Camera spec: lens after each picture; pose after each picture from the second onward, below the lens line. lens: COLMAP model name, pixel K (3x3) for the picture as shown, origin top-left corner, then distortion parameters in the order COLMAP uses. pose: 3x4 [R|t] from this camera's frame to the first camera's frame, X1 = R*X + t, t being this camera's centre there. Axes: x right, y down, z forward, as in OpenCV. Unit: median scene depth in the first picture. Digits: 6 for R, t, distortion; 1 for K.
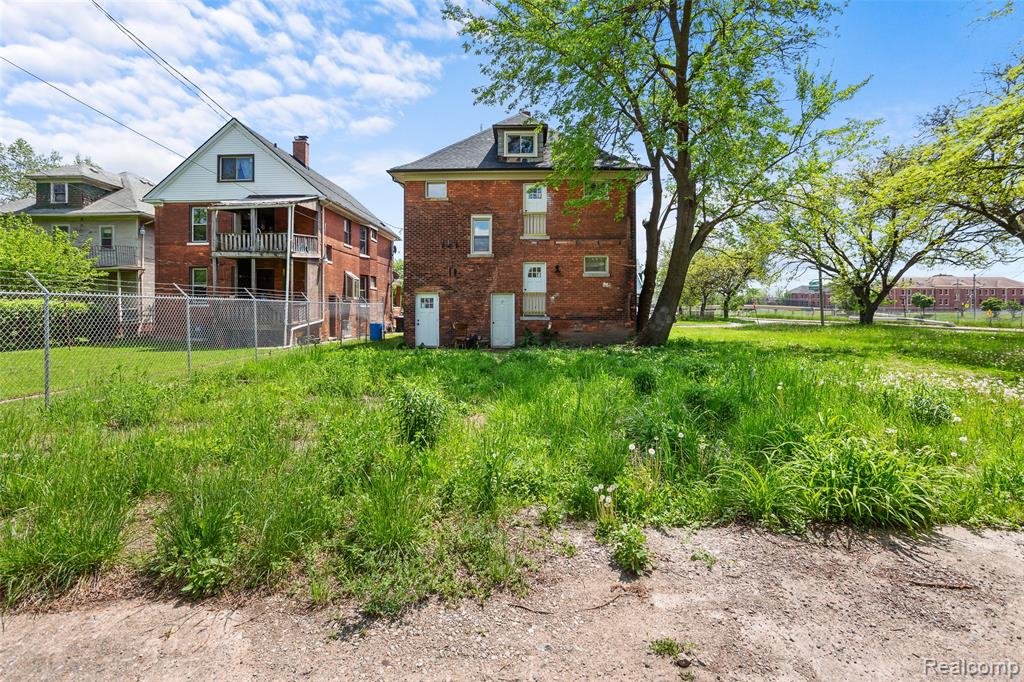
lens RADIAL K [[497.8, 0, 499.4], [0, 497.8, 310.3], [0, 0, 1]] dist [-0.053551, 0.048747]
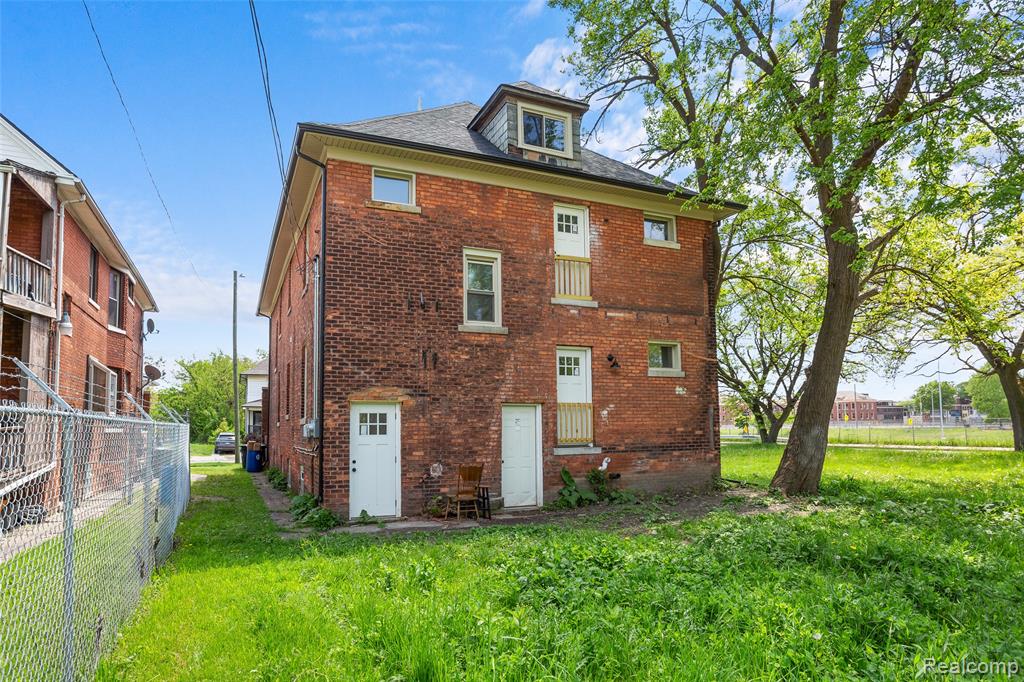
lens RADIAL K [[607.9, 0, 507.6], [0, 607.9, 391.6], [0, 0, 1]] dist [-0.009057, 0.000045]
pose [[0.897068, 0.015626, 0.441616, -0.284161], [0.012271, 0.998108, -0.060244, -0.008865], [-0.441722, 0.059462, 0.895179, 0.434467]]
